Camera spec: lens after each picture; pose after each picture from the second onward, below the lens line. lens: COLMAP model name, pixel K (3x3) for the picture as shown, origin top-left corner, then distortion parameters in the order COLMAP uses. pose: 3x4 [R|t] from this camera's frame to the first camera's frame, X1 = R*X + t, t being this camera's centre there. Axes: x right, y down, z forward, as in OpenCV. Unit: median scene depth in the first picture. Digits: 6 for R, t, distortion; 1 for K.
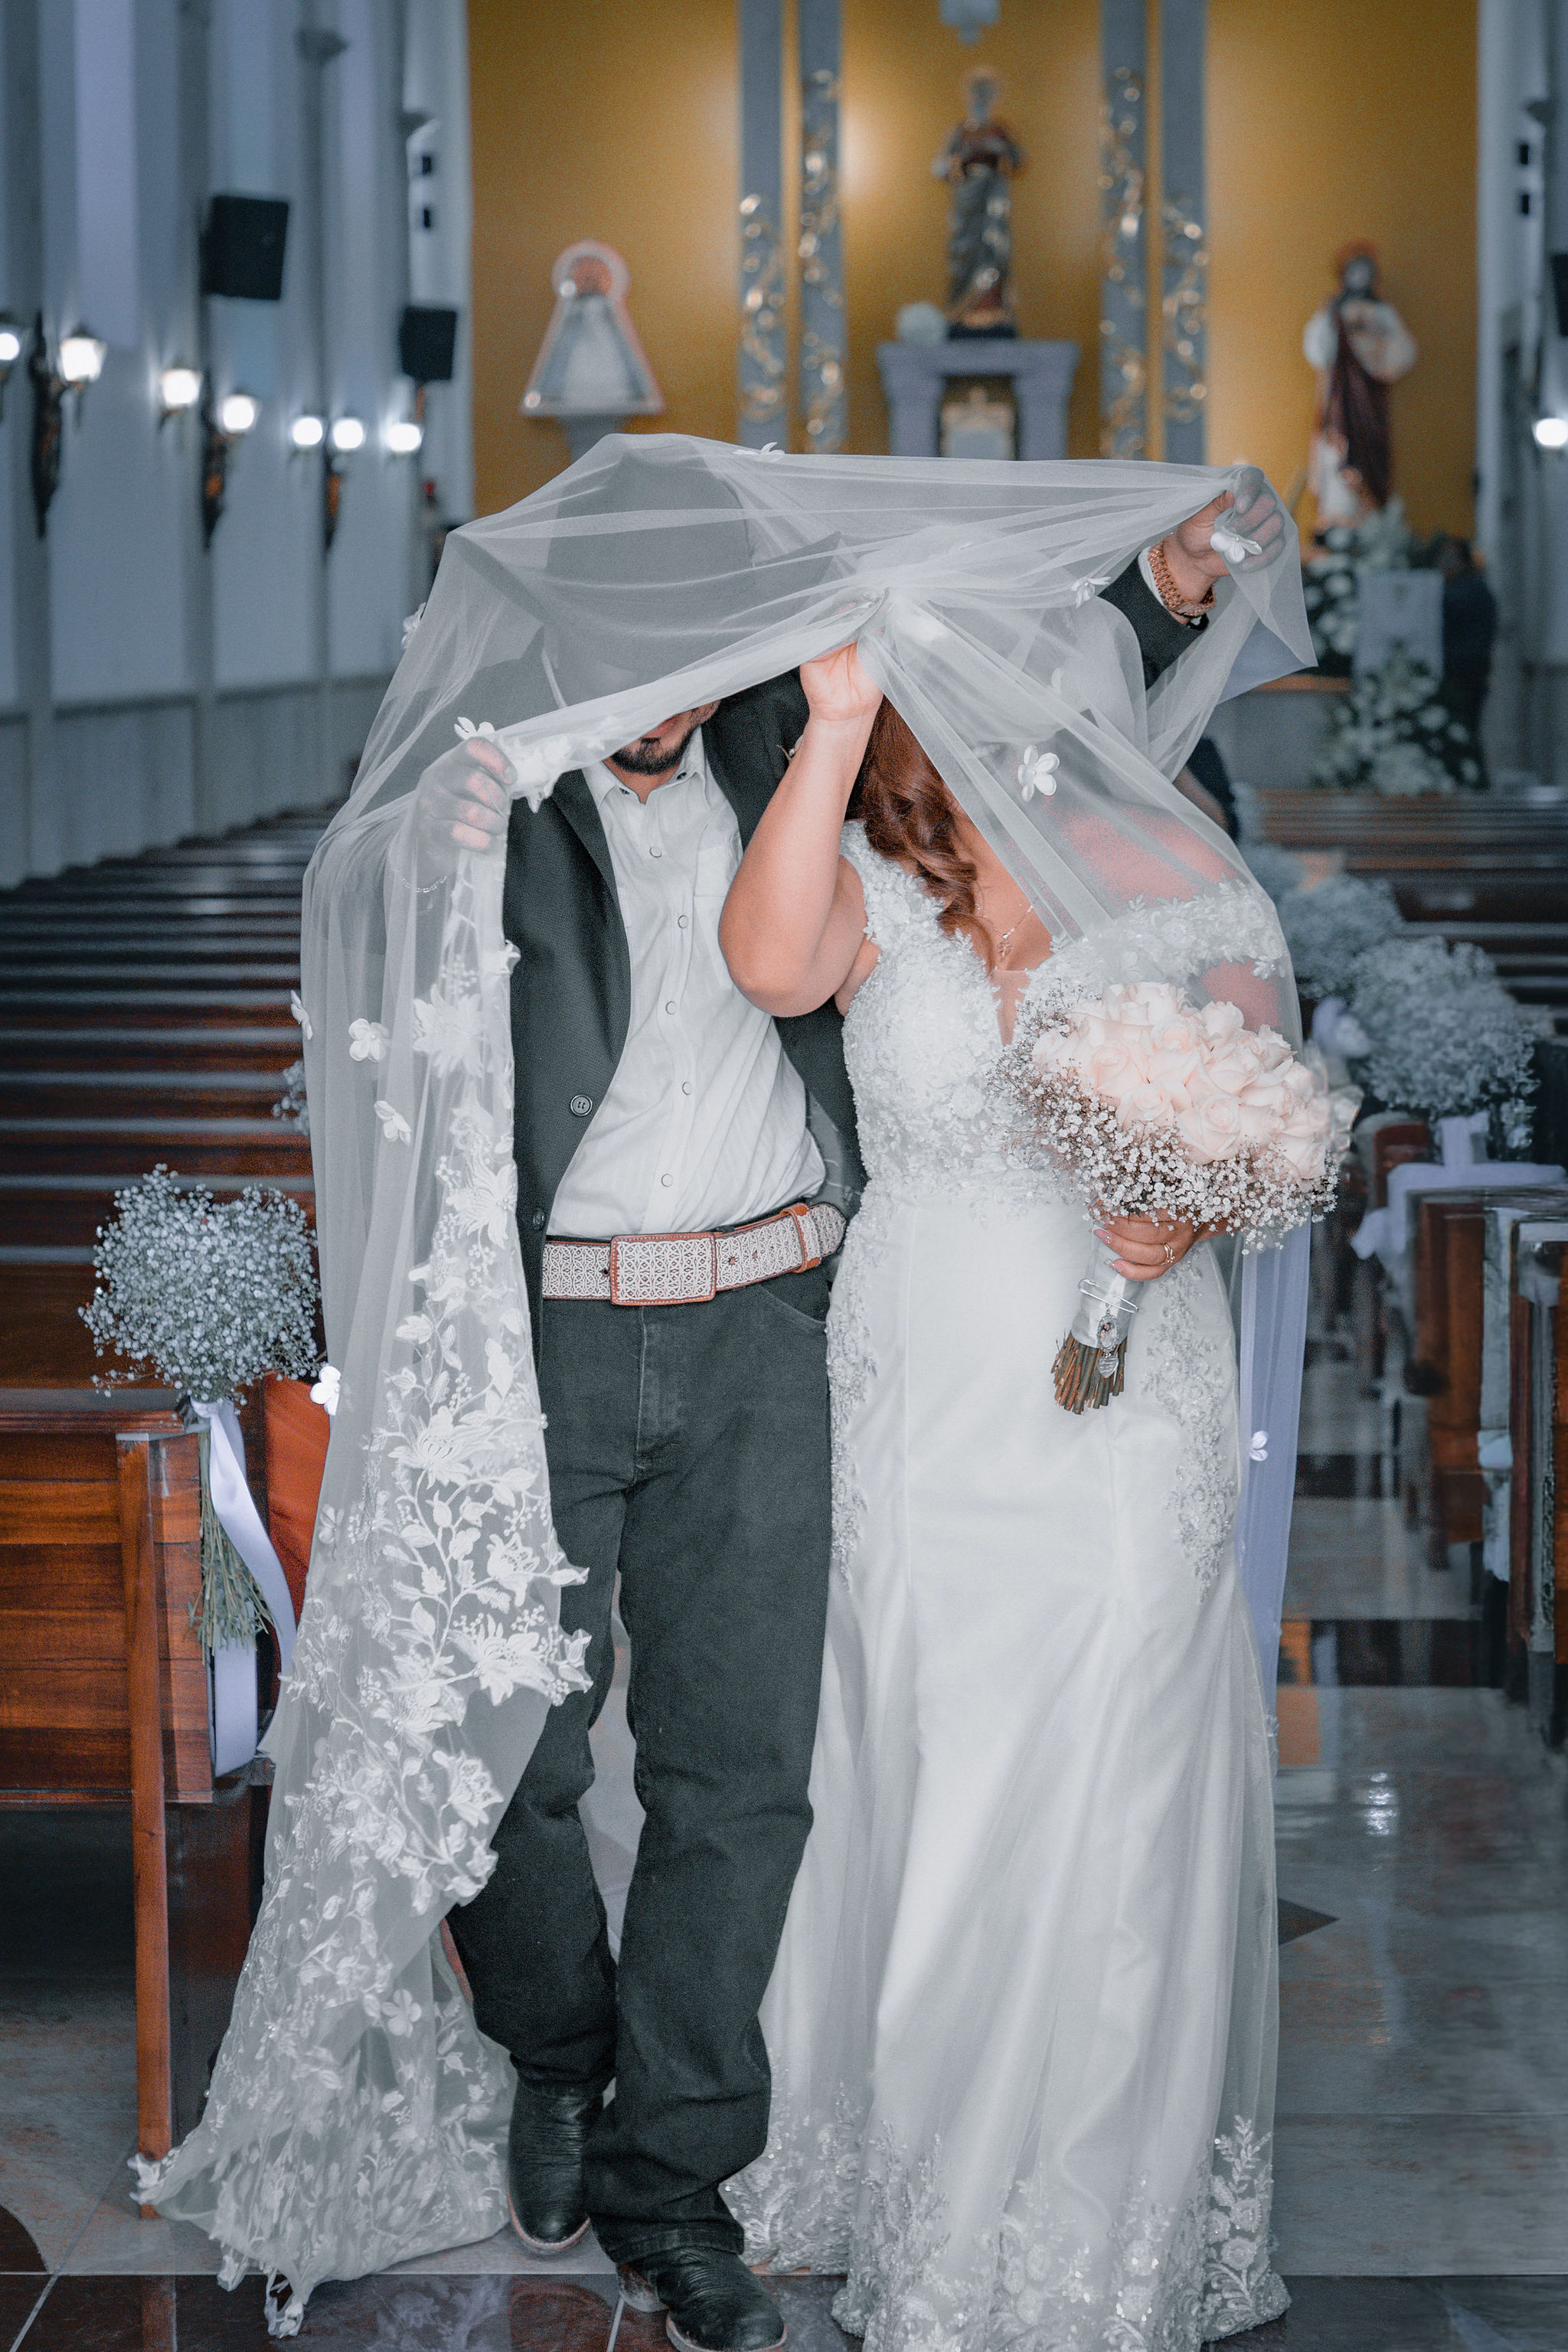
lens RADIAL K [[4720.2, 0, 780.9], [0, 4720.2, 1176.2], [0, 0, 1]] dist [0.016949, 0.000000]
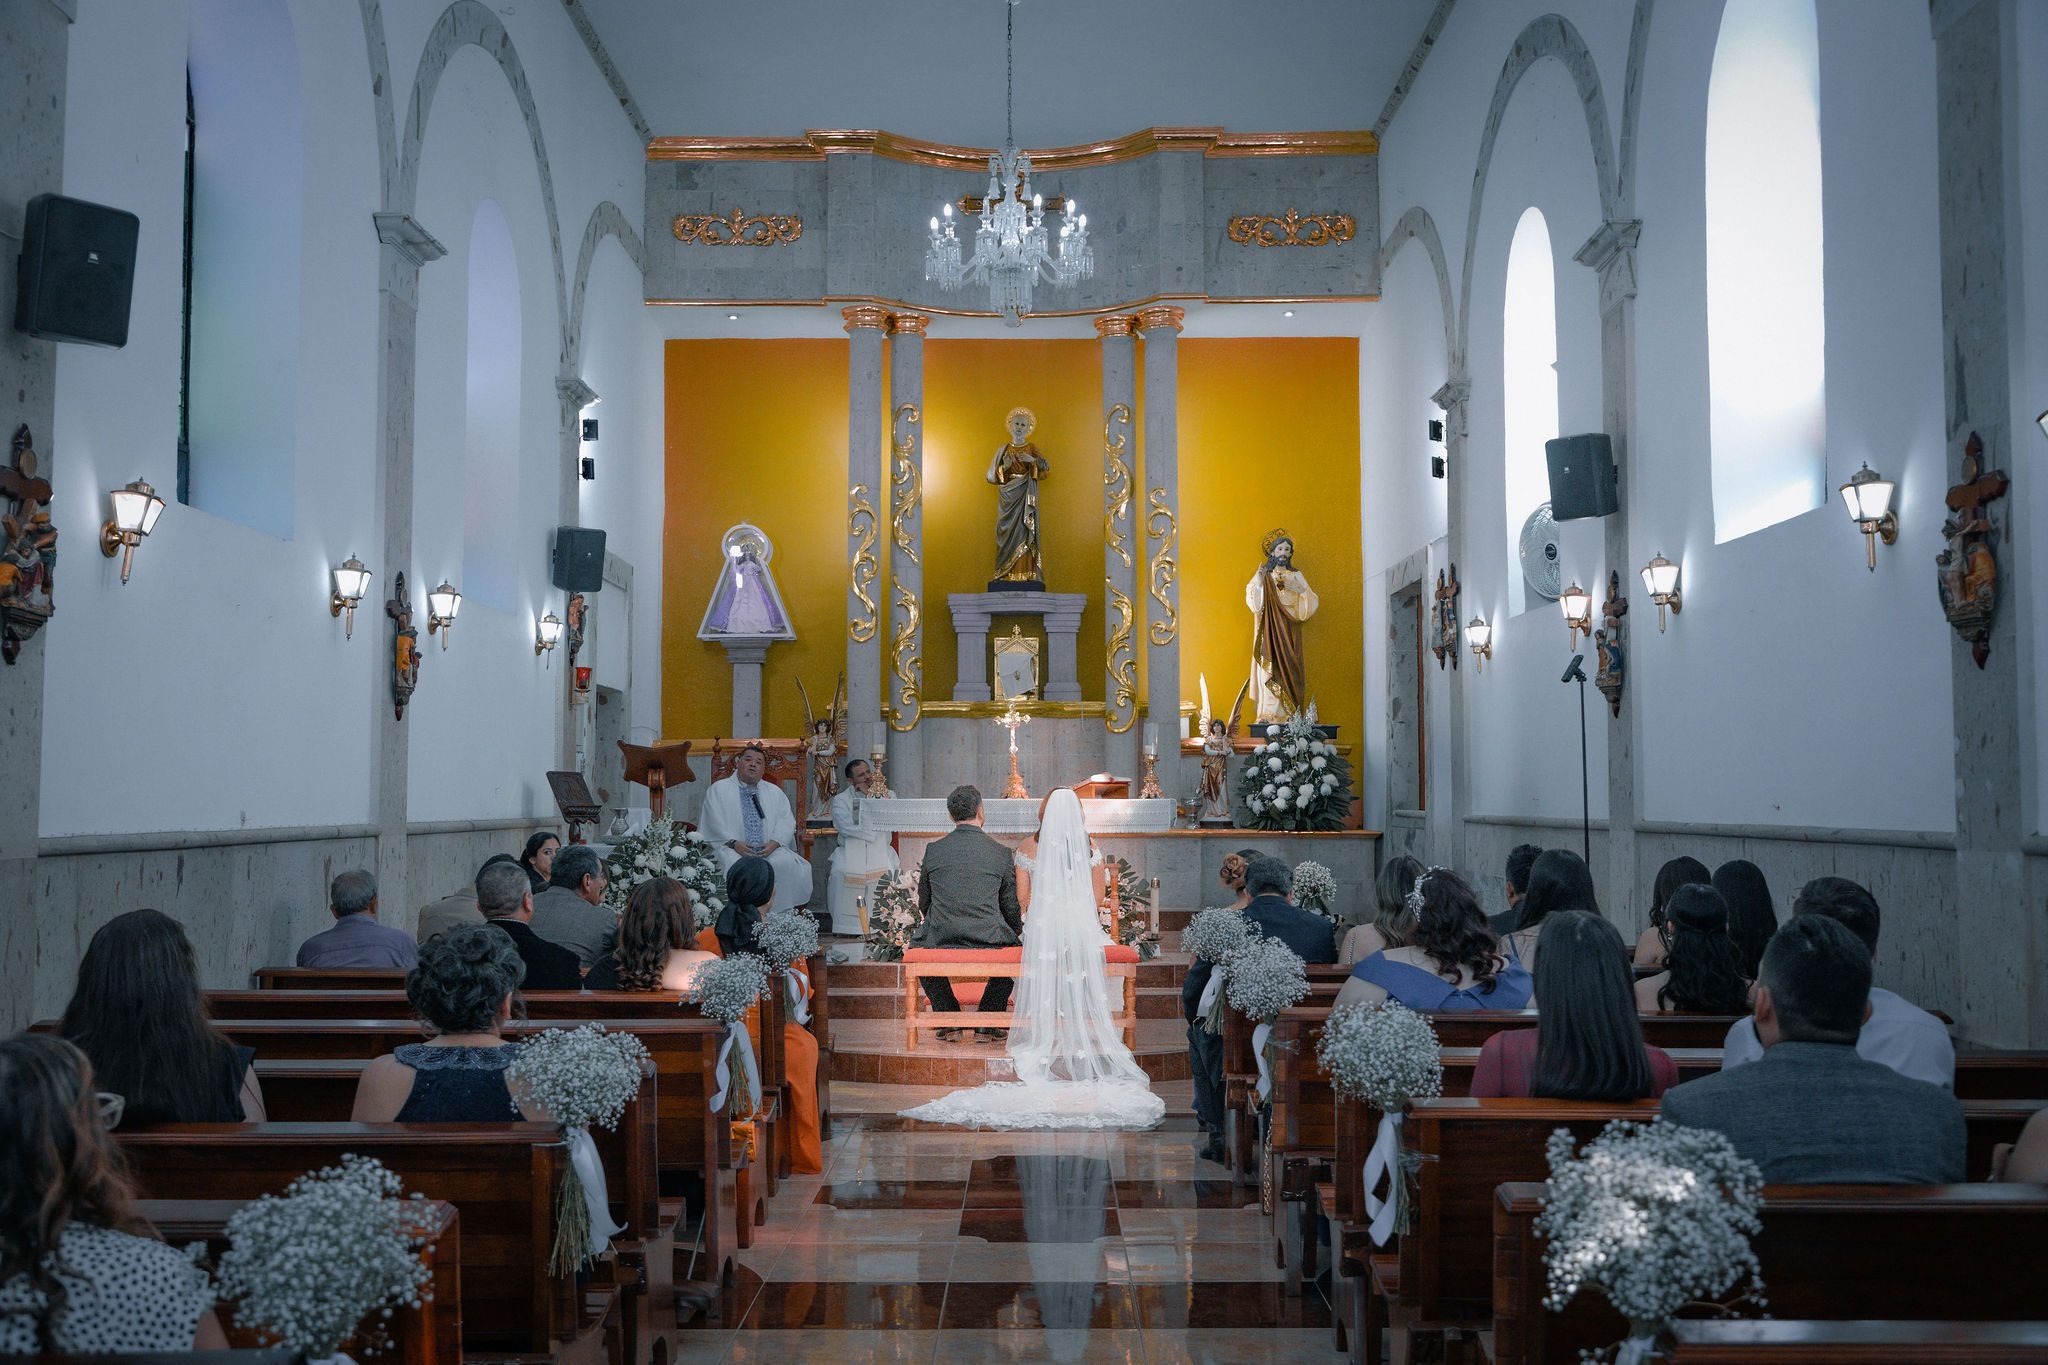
lens RADIAL K [[1980.1, 0, 1017.7], [0, 1980.1, 685.2], [0, 0, 1]] dist [-0.056698, 0.000000]
pose [[0.998985, 0.007286, 0.044460, 0.015678], [0.000532, 0.984862, -0.173337, -0.045513], [-0.045050, 0.173184, 0.983859, 0.417579]]
